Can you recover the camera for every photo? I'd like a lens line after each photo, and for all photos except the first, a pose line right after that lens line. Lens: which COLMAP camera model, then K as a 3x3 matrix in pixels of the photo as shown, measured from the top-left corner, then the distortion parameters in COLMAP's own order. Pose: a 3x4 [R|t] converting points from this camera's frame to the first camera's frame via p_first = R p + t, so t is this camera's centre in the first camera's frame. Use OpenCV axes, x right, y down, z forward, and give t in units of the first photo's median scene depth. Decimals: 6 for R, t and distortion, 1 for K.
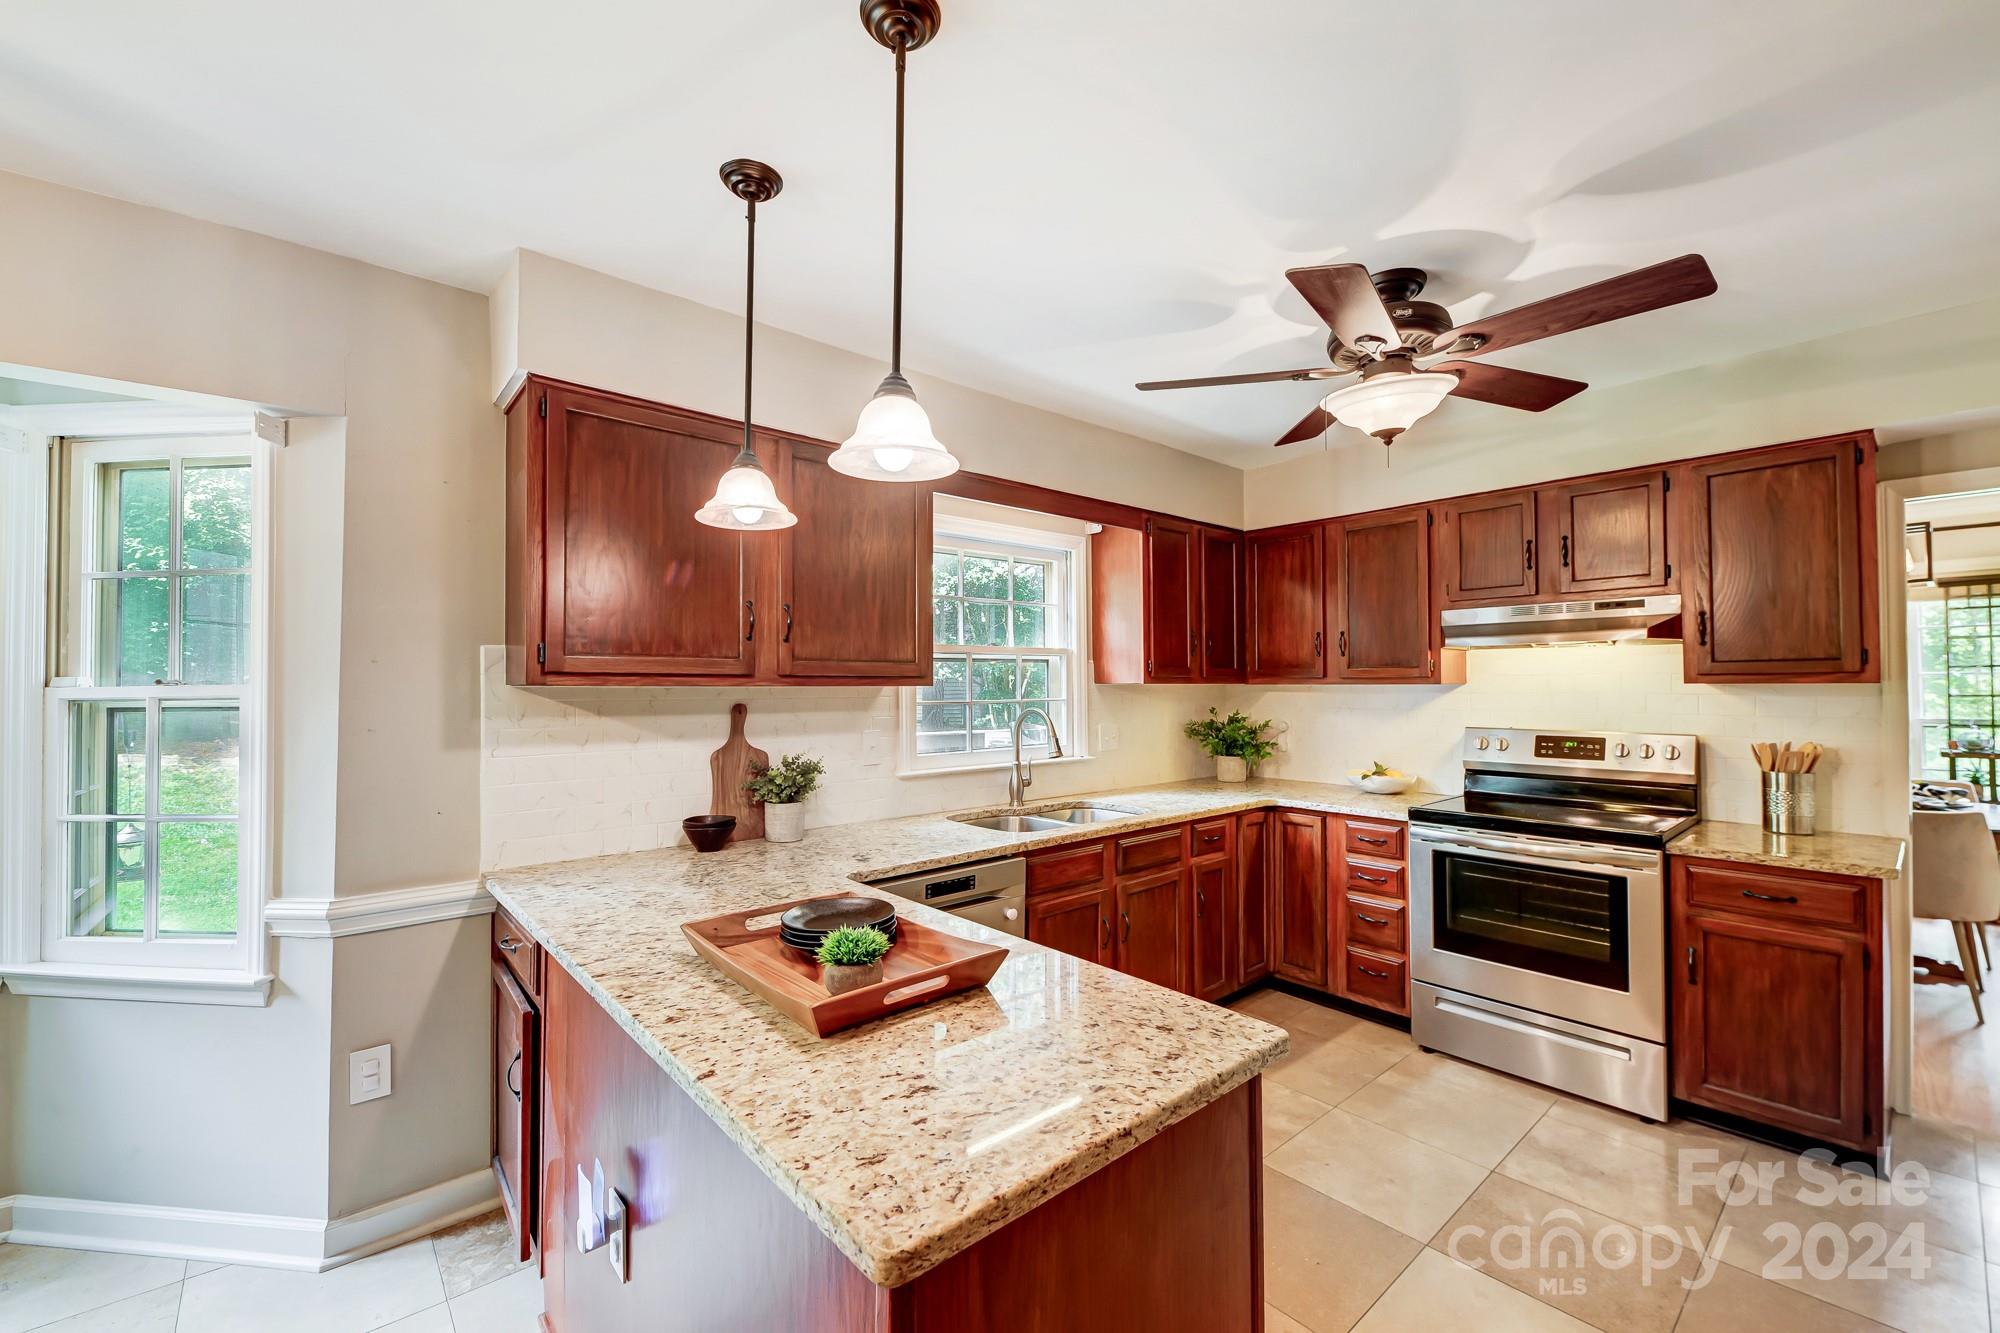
lens RADIAL K [[806.5, 0, 1002.5], [0, 806.5, 674.9], [0, 0, 1]] dist [0.004000, 0.000043]
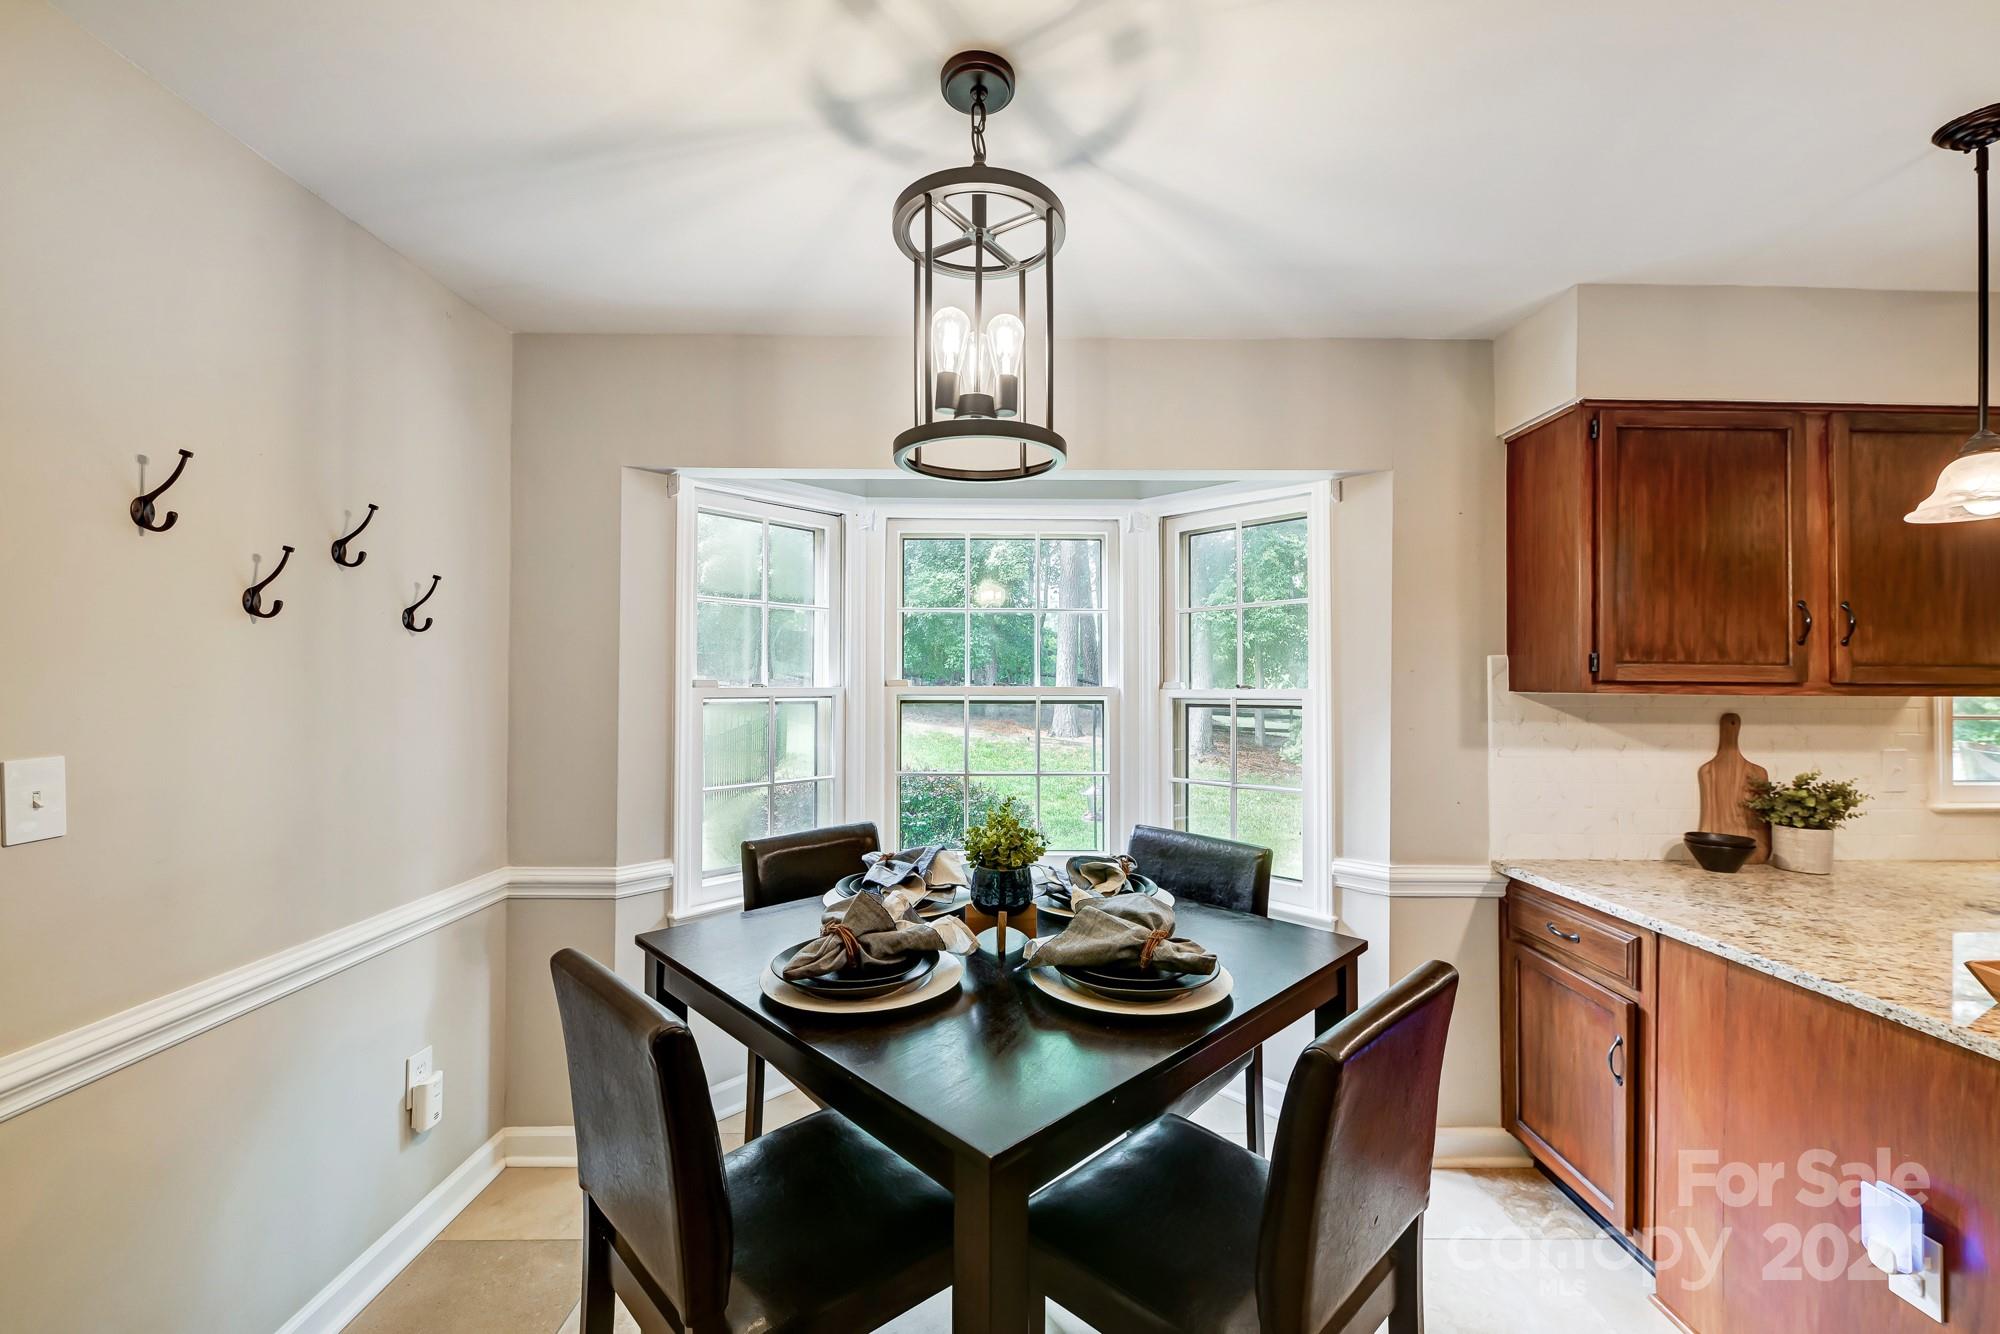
lens RADIAL K [[796.9, 0, 1000.5], [0, 796.9, 675.7], [0, 0, 1]] dist [0.015201, -0.010387]
pose [[0.758374, 0.001446, -0.651818, -0.380940], [0.001927, 0.999988, 0.004461, -0.013085], [0.651817, -0.004639, 0.758362, -0.237276]]
